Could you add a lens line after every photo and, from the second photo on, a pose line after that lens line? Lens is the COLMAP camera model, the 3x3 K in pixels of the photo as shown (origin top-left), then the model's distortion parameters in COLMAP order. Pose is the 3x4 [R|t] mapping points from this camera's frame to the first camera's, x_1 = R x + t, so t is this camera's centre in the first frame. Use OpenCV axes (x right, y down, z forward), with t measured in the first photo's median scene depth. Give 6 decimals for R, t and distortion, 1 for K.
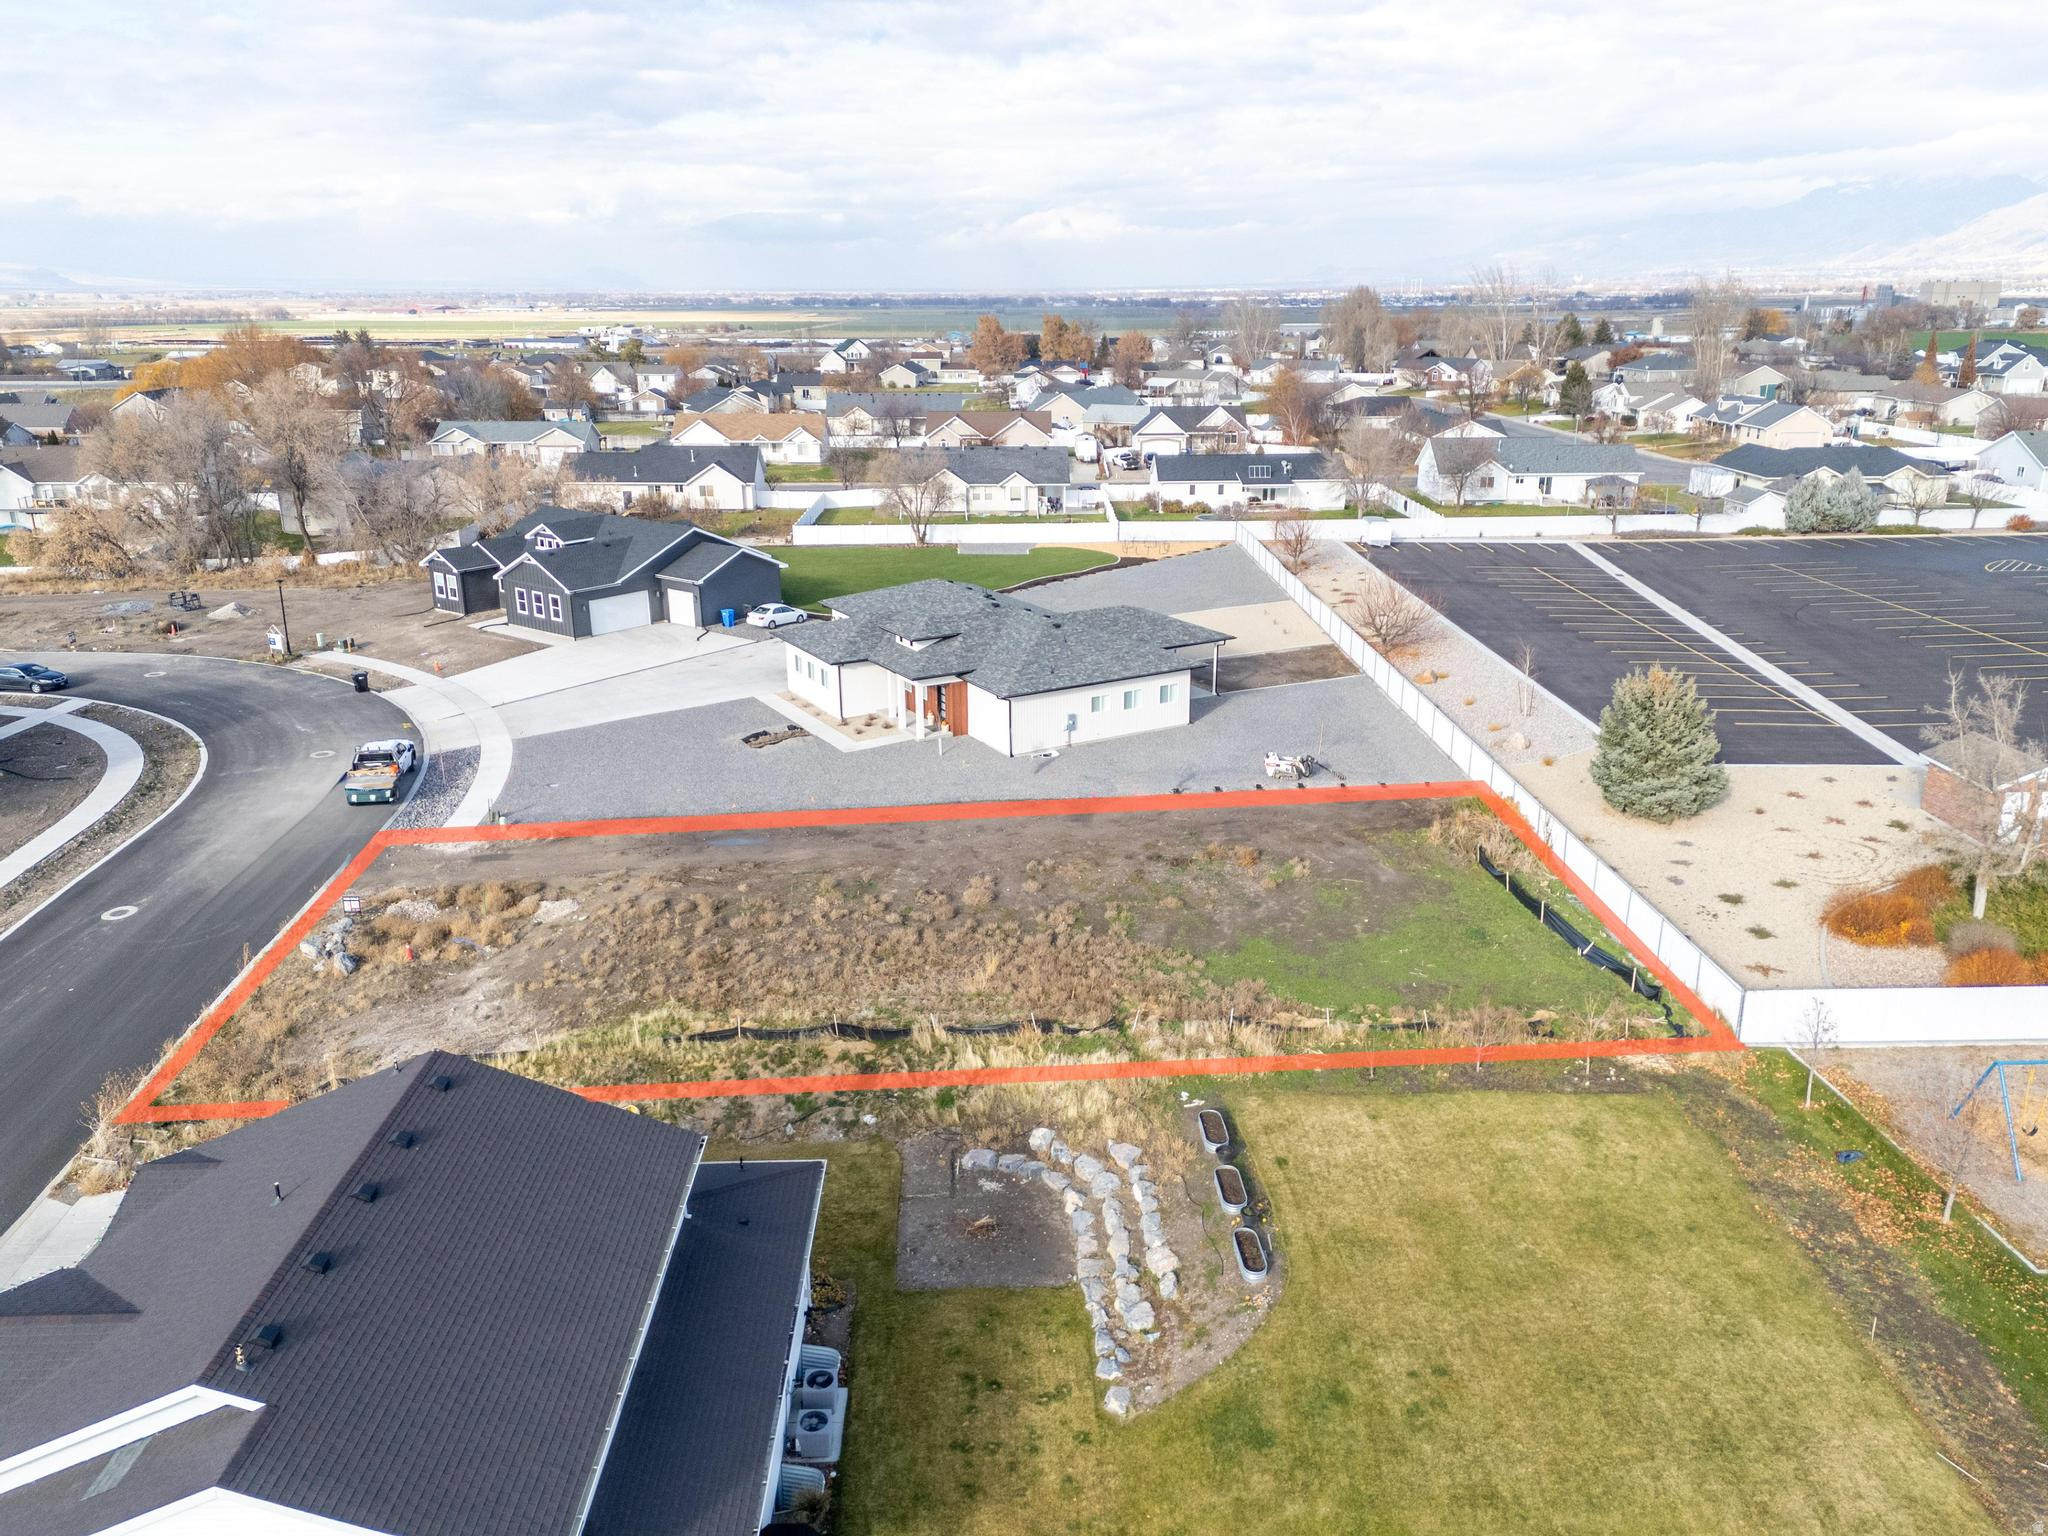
lens RADIAL K [[1463.1, 0, 1015.0], [0, 1463.1, 780.0], [0, 0, 1]] dist [0.076069, -0.061532]
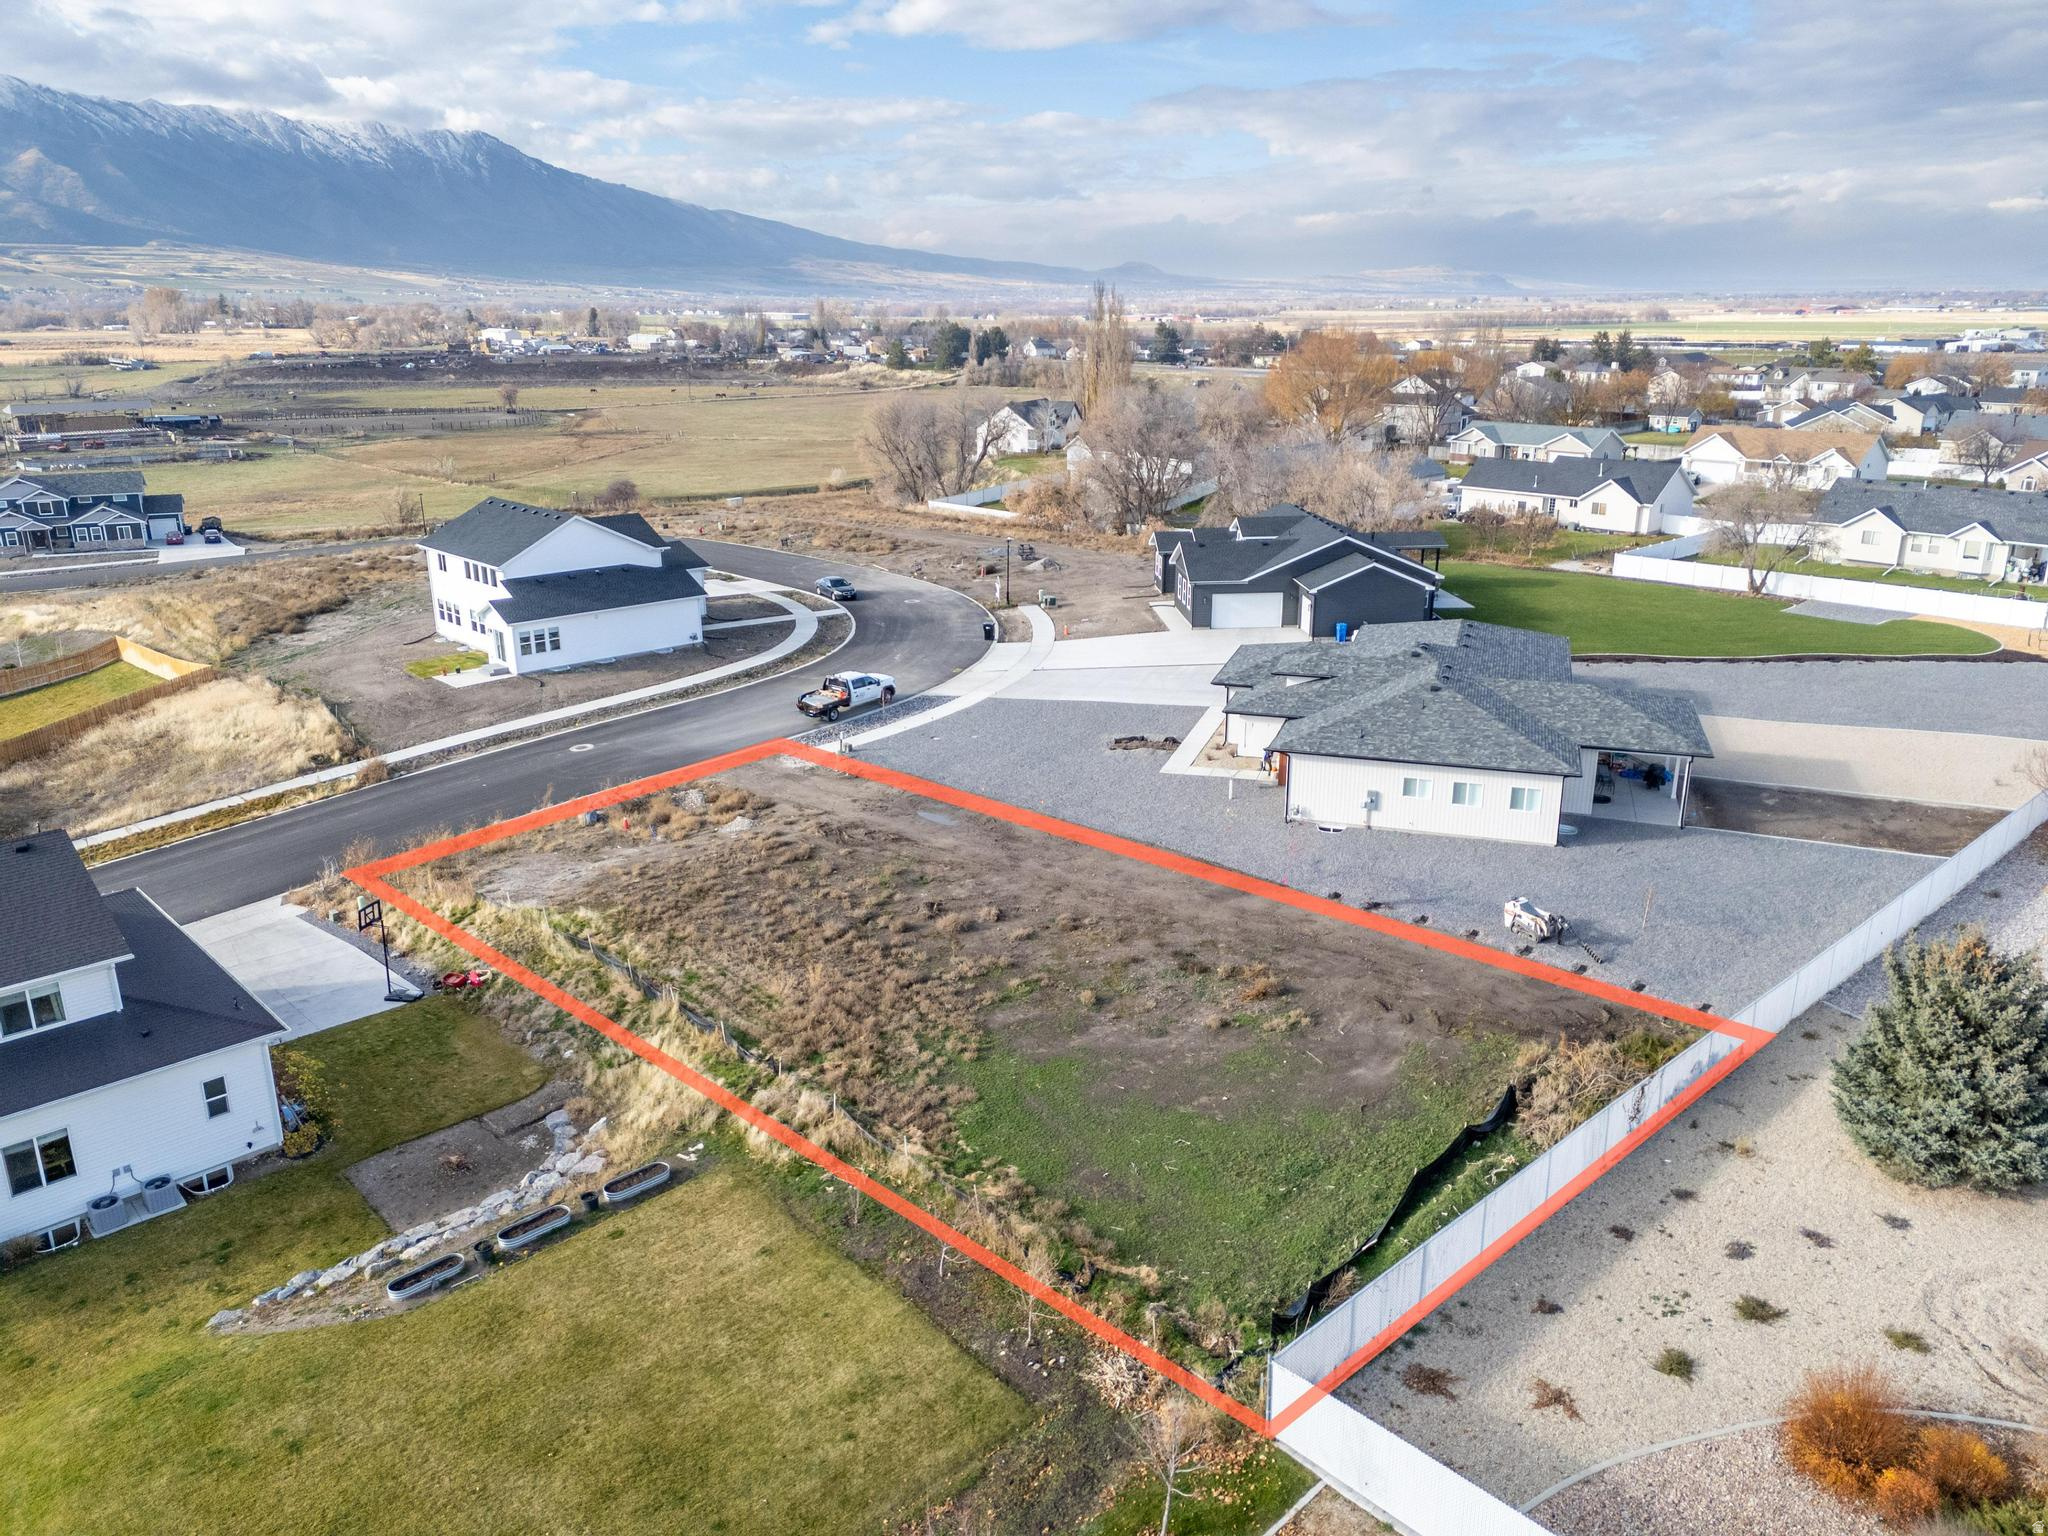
lens RADIAL K [[1463.1, 0, 1025.8], [0, 1463.1, 781.4], [0, 0, 1]] dist [0.076069, -0.061532]
pose [[0.676539, 0.235260, -0.697816, 0.498055], [-0.235215, 0.966993, 0.097966, -0.087217], [0.697831, 0.097859, 0.709546, 0.267401]]
